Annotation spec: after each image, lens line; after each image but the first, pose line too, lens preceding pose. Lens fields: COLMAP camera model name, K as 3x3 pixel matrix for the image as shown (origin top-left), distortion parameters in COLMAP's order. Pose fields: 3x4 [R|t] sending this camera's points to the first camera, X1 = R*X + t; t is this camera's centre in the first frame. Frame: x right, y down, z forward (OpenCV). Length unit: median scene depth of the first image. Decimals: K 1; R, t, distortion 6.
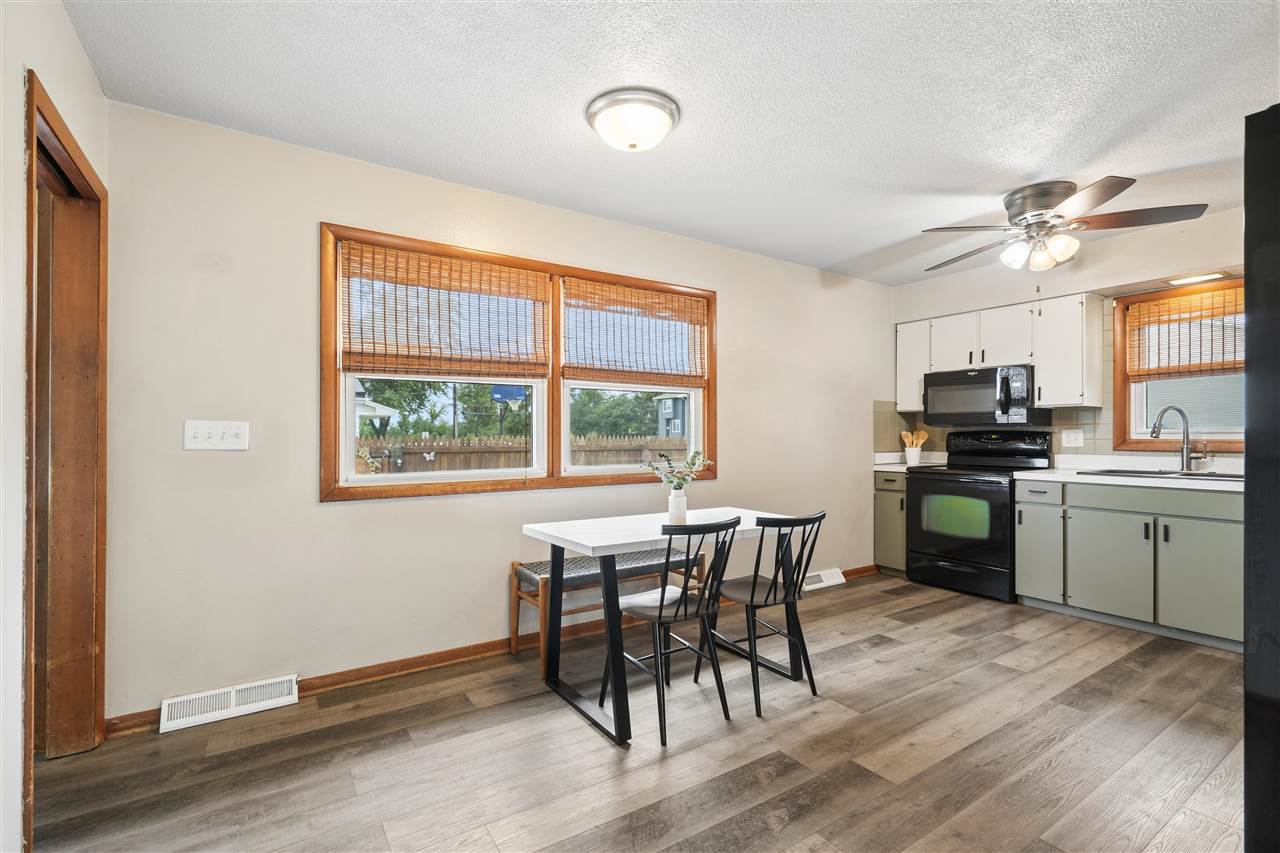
lens RADIAL K [[574.1, 0, 637.5], [0, 574.1, 432.9], [0, 0, 1]] dist [-0.000997, 0.000008]
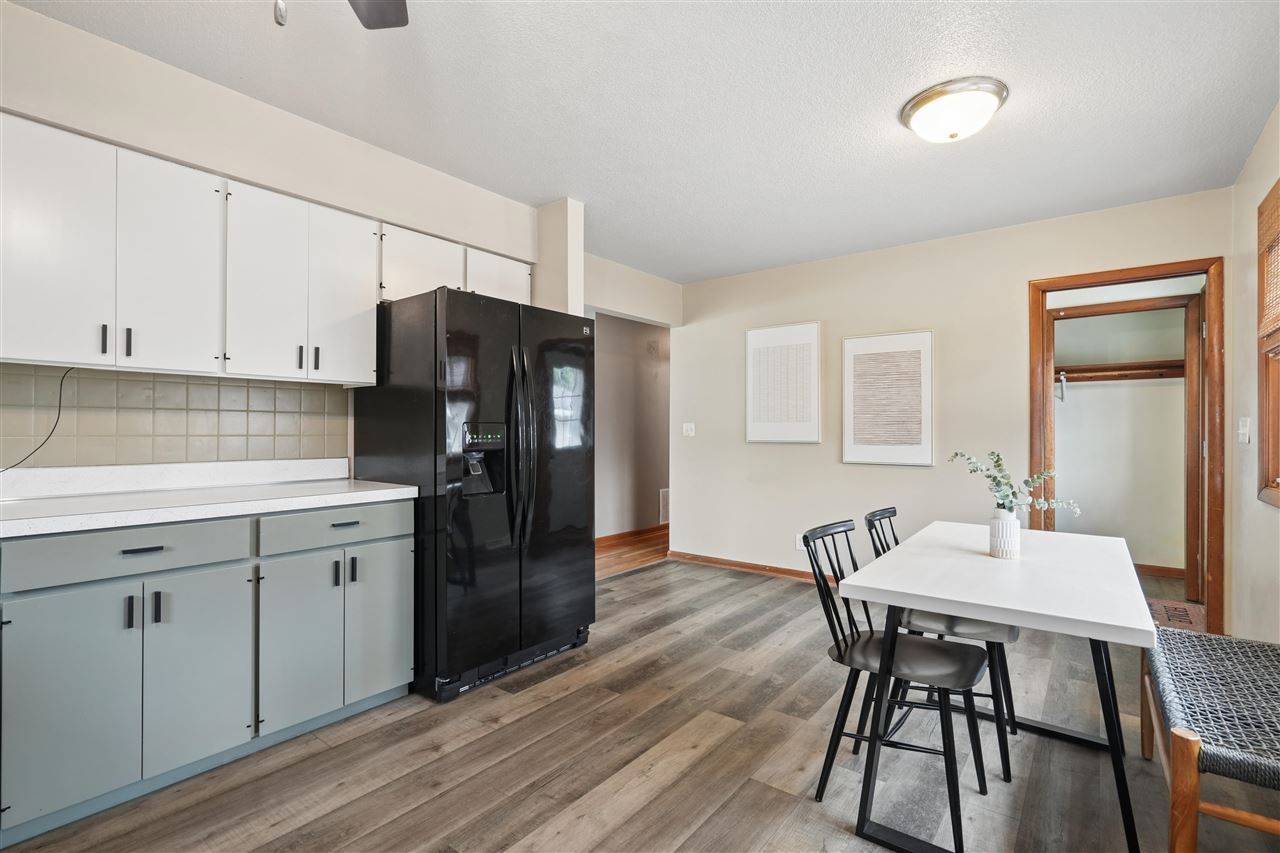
lens RADIAL K [[599.5, 0, 640.0], [0, 599.5, 426.5], [0, 0, 1]] dist [0.015913, 0.000237]
pose [[-0.947002, -0.004351, -0.321198, 0.509833], [-0.001484, 0.999957, -0.009169, 0.005862], [0.321224, -0.008206, -0.946968, 1.105209]]
